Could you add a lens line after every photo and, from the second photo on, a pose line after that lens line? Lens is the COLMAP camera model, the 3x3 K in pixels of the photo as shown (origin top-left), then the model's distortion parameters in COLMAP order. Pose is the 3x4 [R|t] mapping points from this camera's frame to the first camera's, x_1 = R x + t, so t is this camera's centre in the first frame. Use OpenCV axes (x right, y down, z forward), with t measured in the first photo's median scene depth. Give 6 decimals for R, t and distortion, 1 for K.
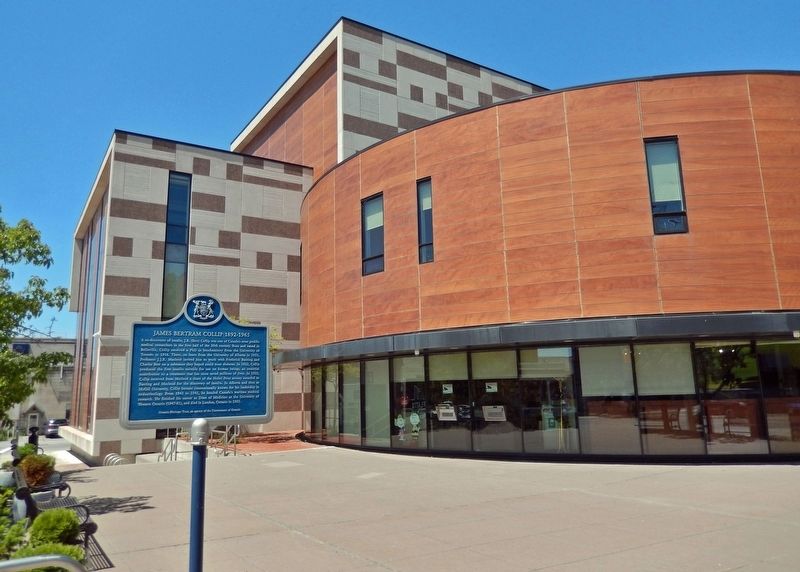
lens RADIAL K [[586.5, 0, 400.0], [0, 586.5, 286.0], [0, 0, 1]] dist [-0.042301, -0.000217]
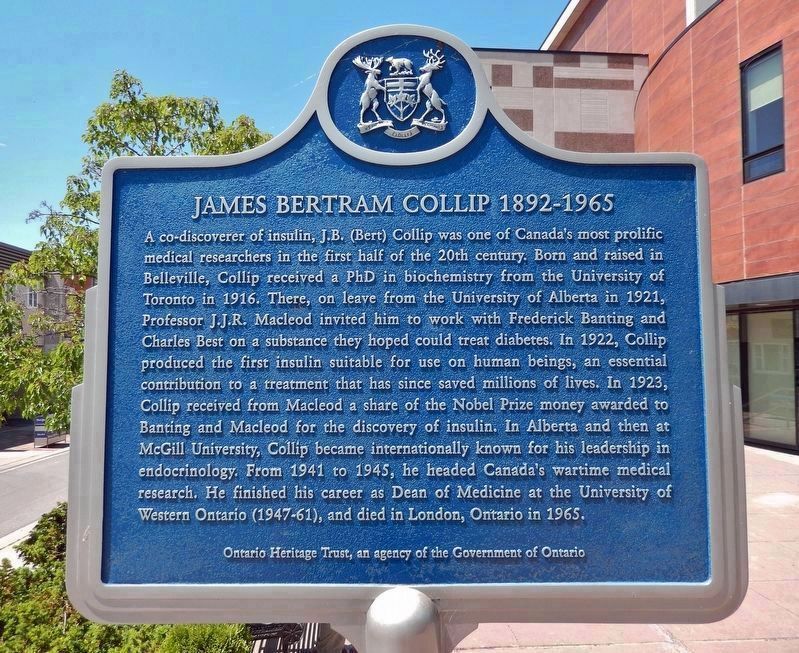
lens RADIAL K [[644.6, 0, 399.4], [0, 644.6, 307.5], [0, 0, 1]] dist [0.025623, -0.002334]
pose [[0.874396, -0.006081, -0.485175, -0.049419], [0.063314, 0.992802, 0.101663, 0.021708], [0.481065, -0.119612, 0.868487, 0.175893]]
